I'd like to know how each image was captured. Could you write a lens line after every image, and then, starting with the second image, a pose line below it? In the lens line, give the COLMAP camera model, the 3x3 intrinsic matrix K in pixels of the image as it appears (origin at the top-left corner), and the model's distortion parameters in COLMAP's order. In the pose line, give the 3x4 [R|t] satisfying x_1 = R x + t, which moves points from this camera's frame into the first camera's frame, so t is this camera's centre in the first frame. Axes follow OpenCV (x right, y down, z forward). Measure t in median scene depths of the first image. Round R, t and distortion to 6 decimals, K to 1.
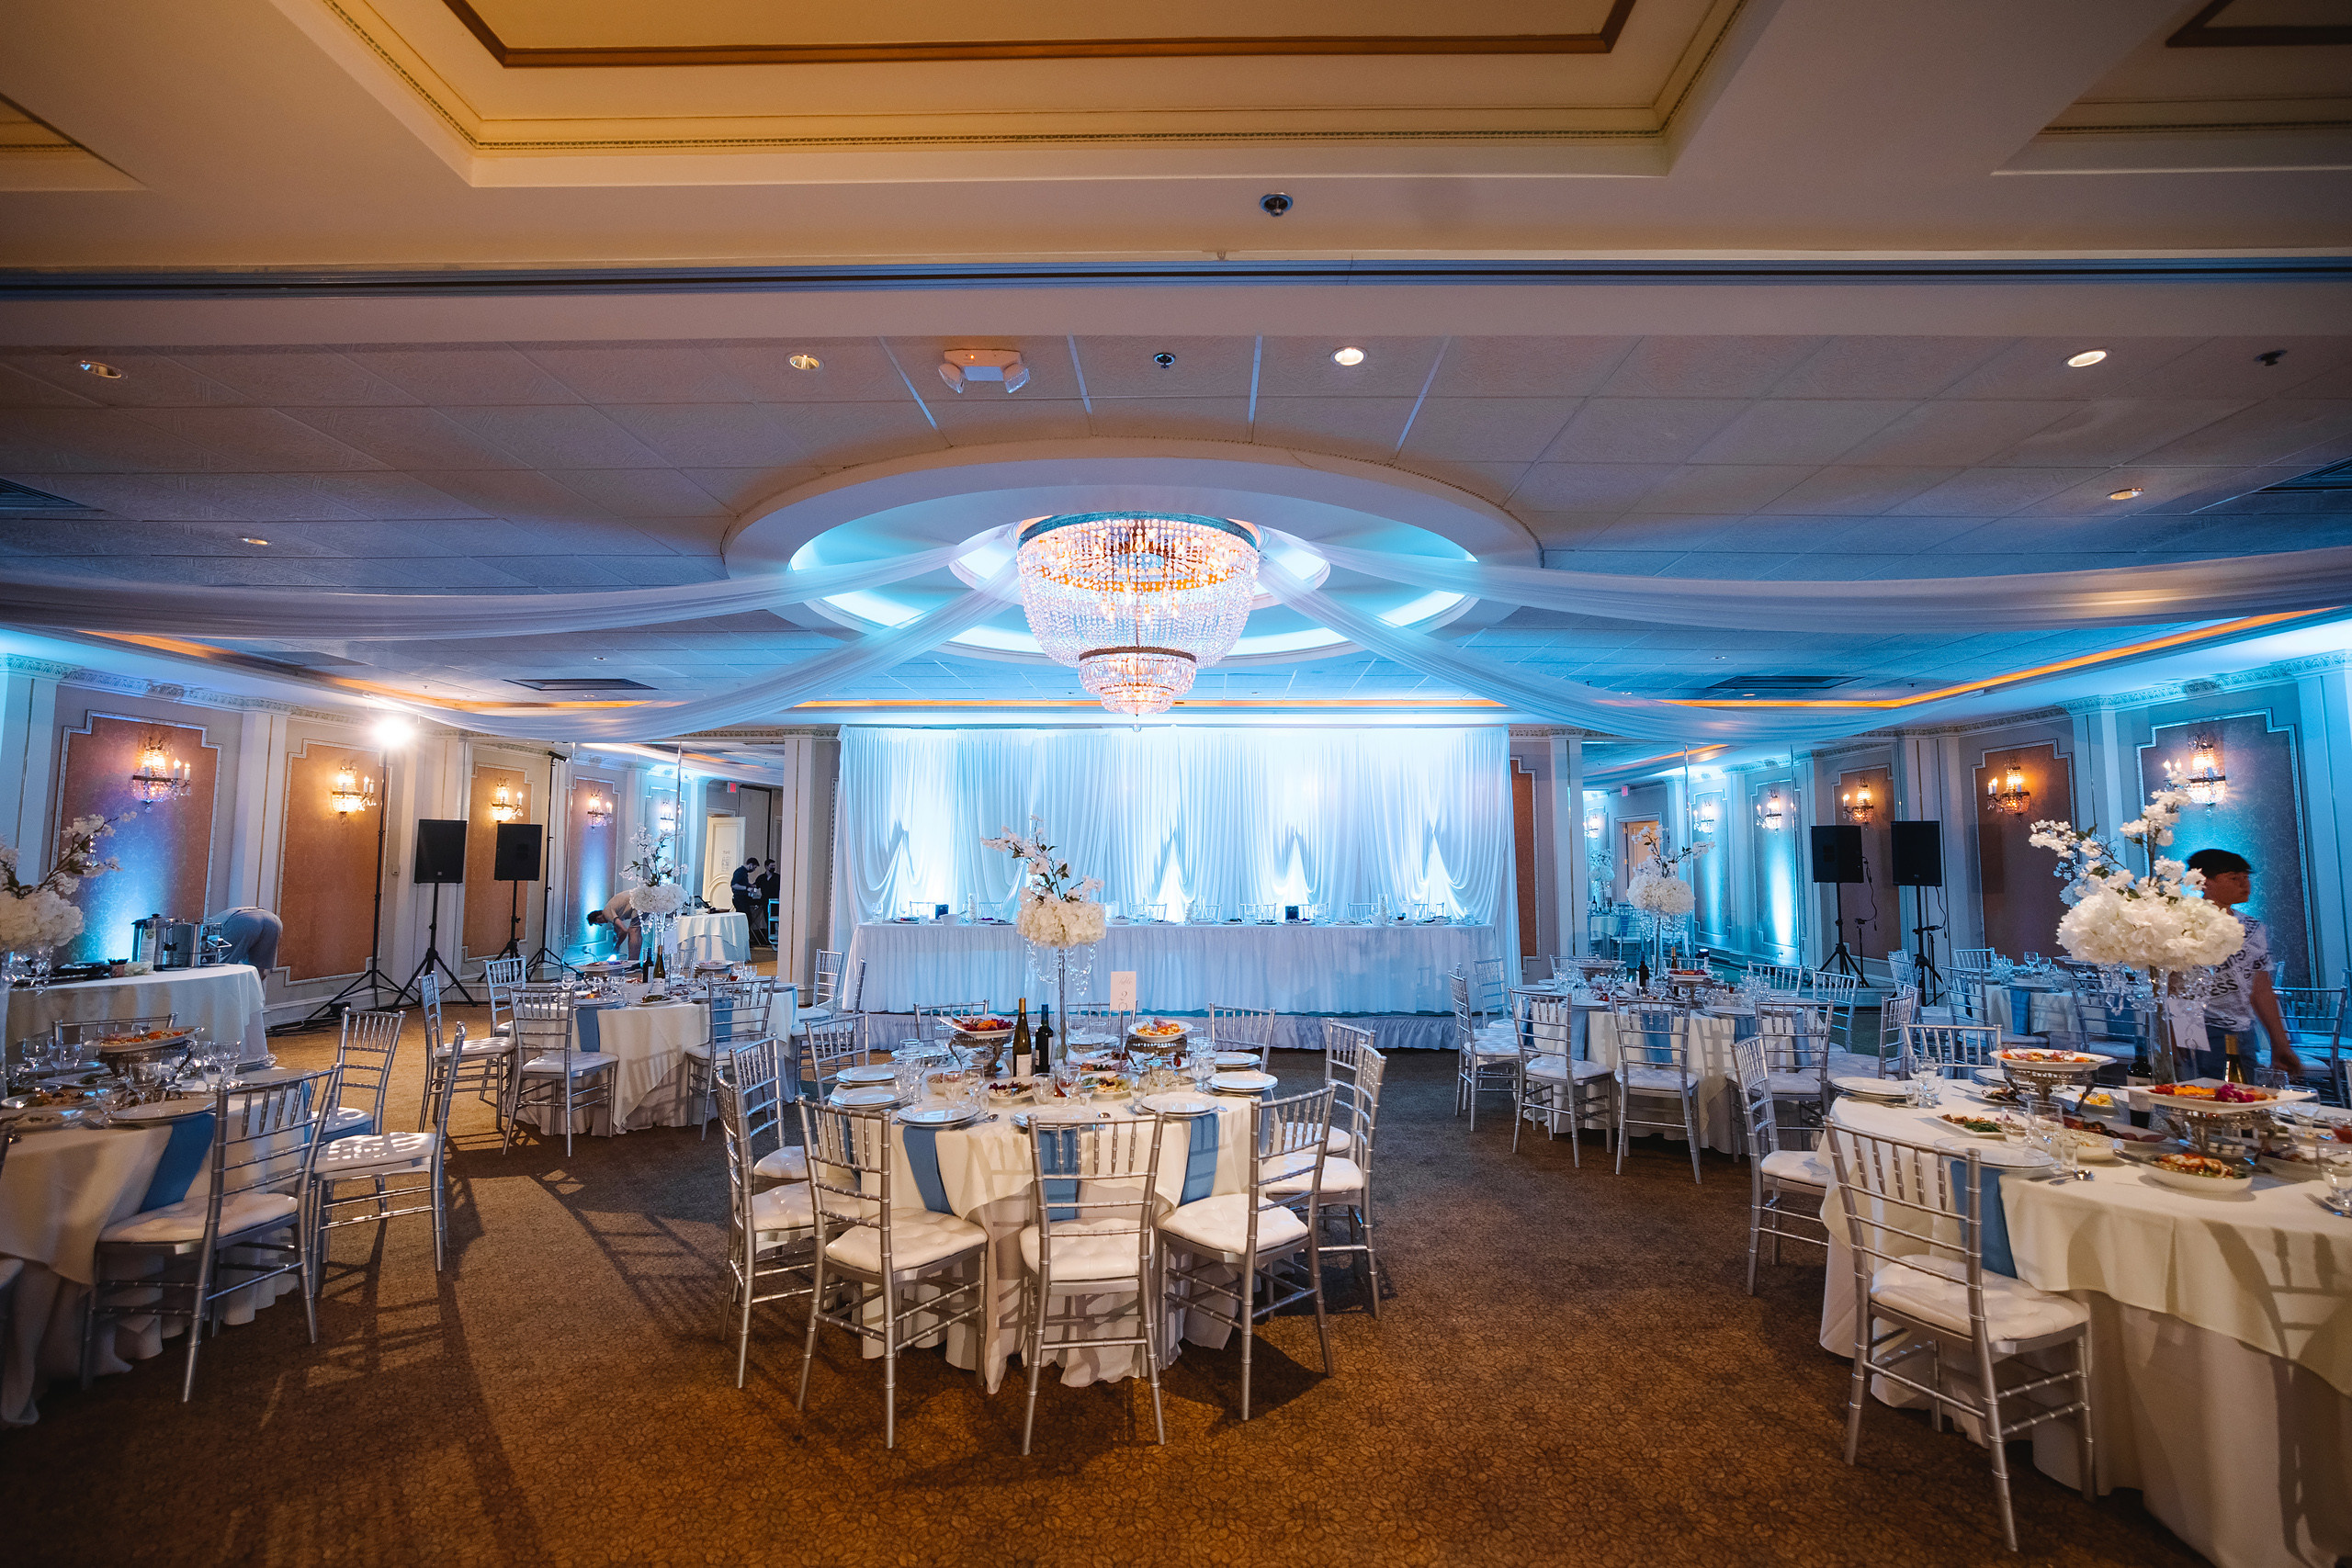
lens RADIAL K [[1018.1, 0, 1188.8], [0, 1018.1, 773.7], [0, 0, 1]] dist [-0.019974, 0.005881]
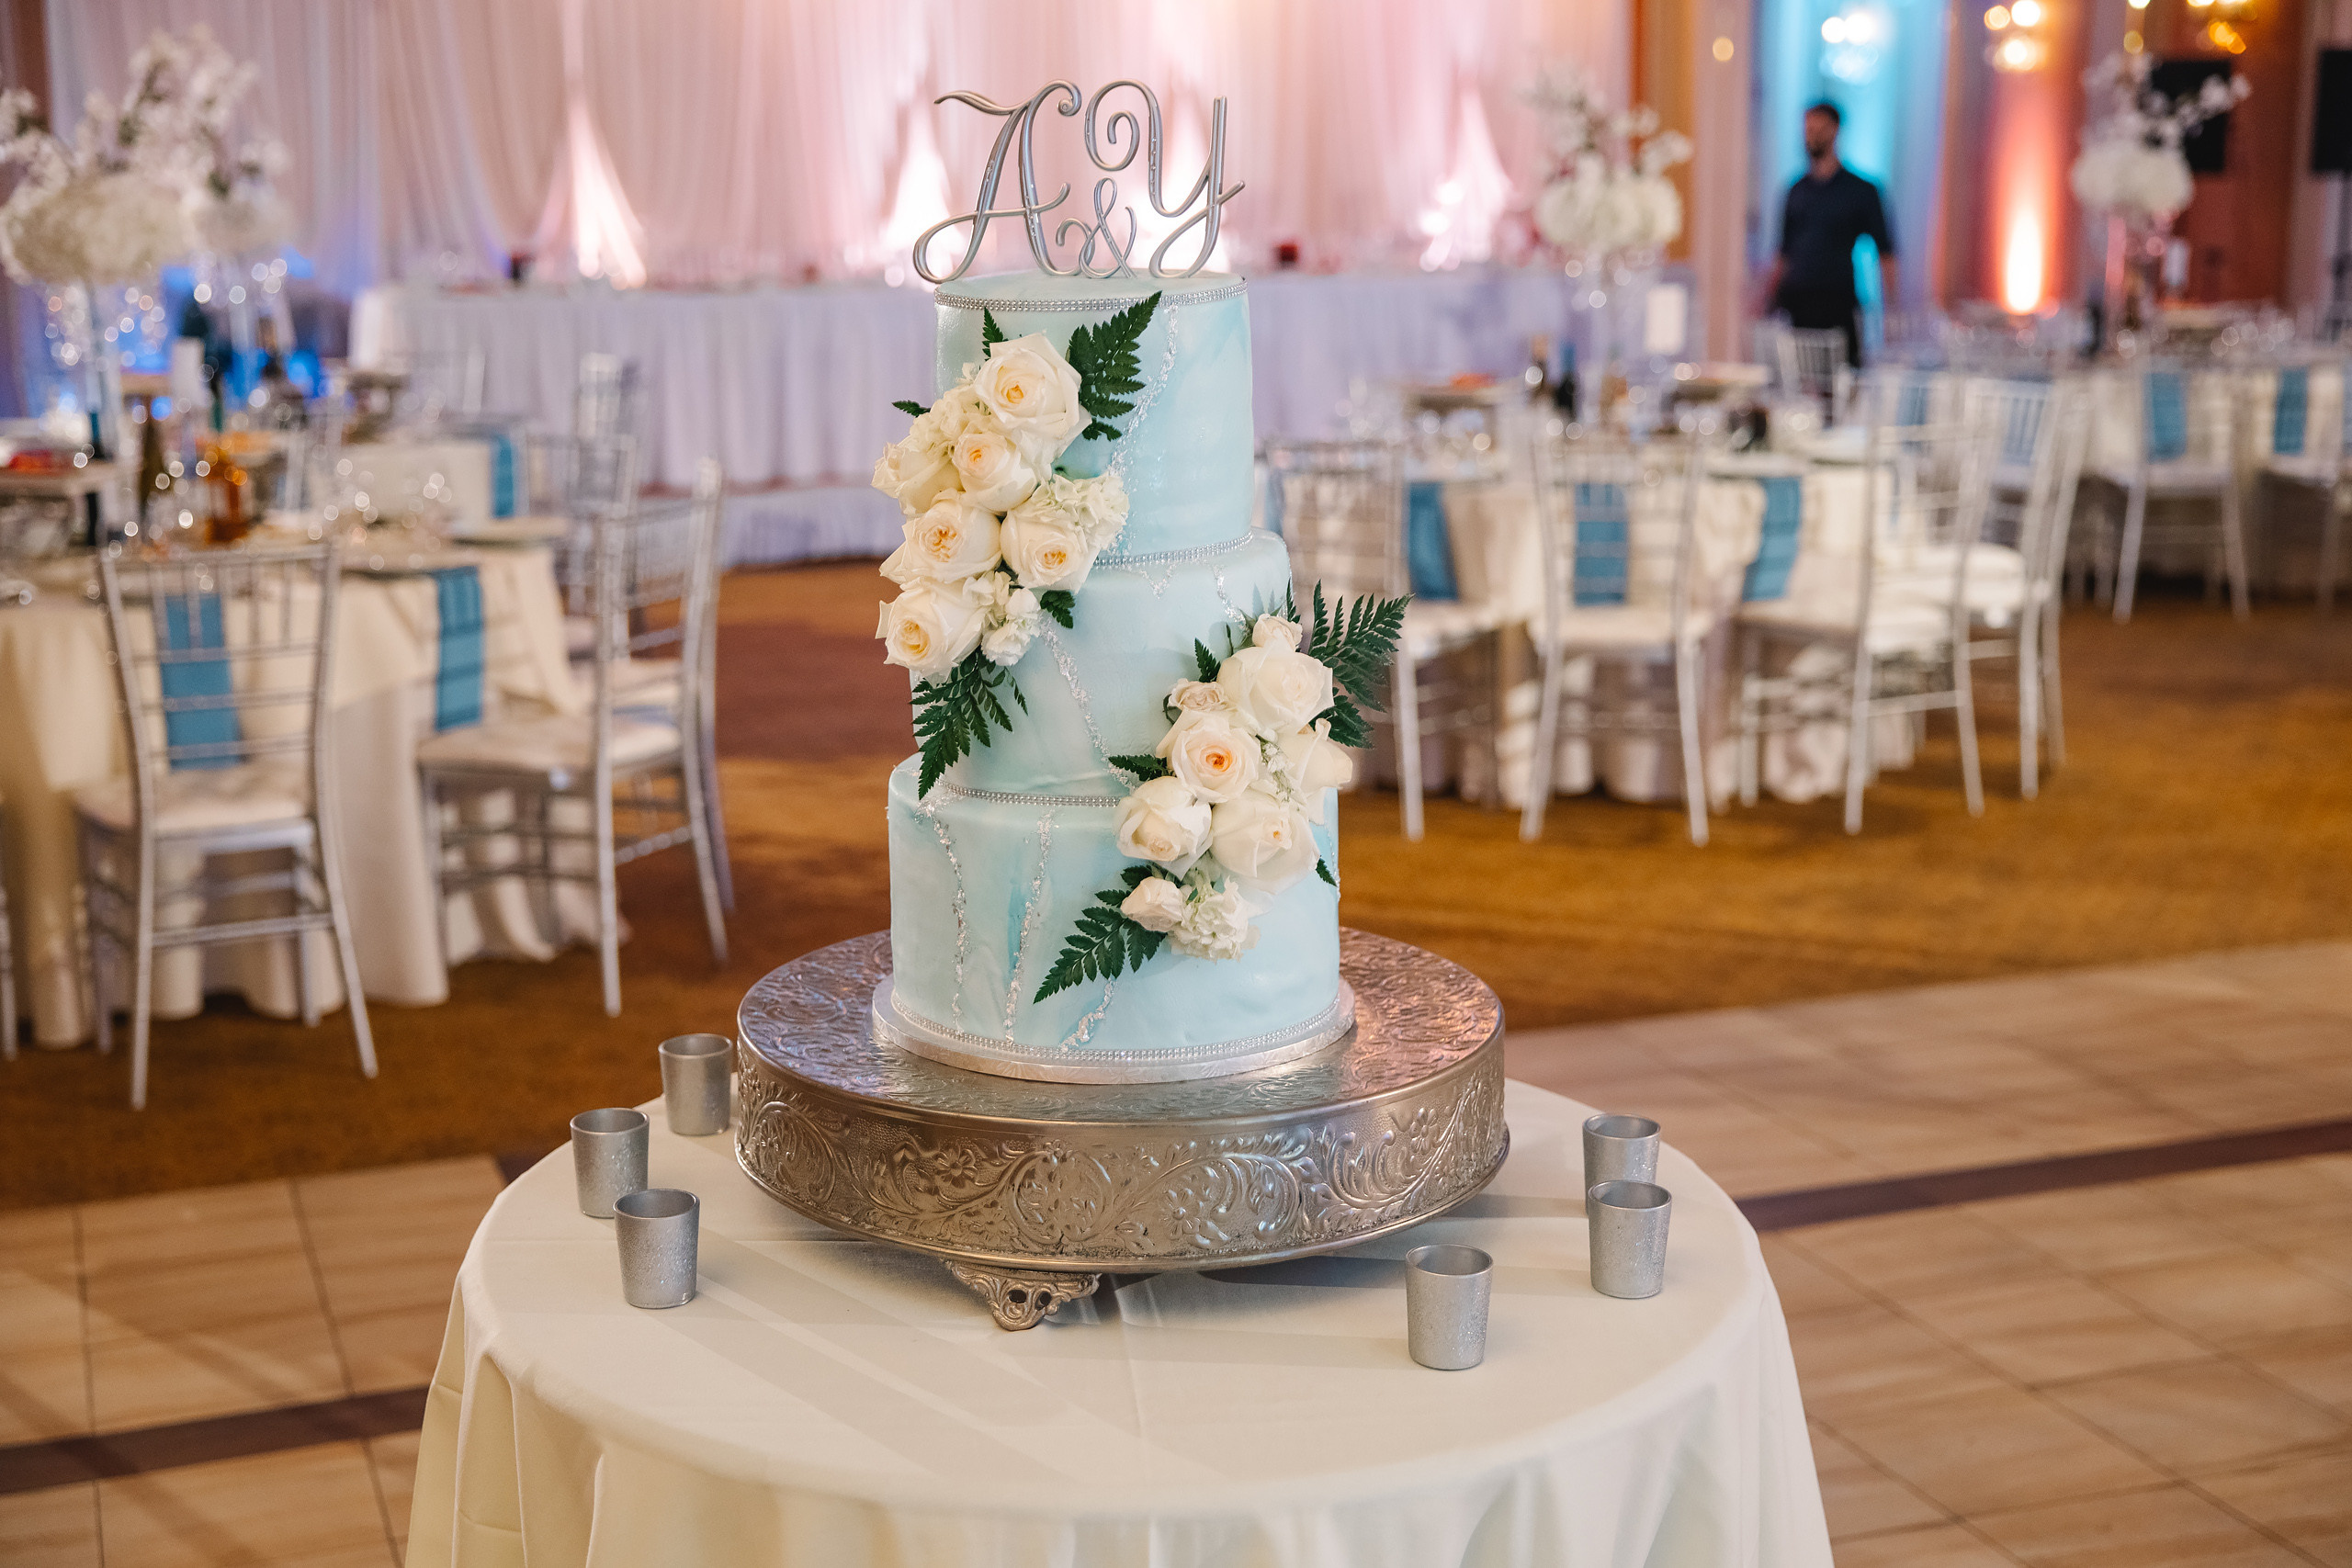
lens RADIAL K [[3057.2, 0, 1188.5], [0, 3057.2, 777.4], [0, 0, 1]] dist [0.090463, 0.000000]
pose [[0.930982, -0.082345, 0.355658, -0.489050], [-0.018413, 0.962397, 0.271021, -0.013456], [-0.364601, -0.258865, 0.894458, -0.323774]]
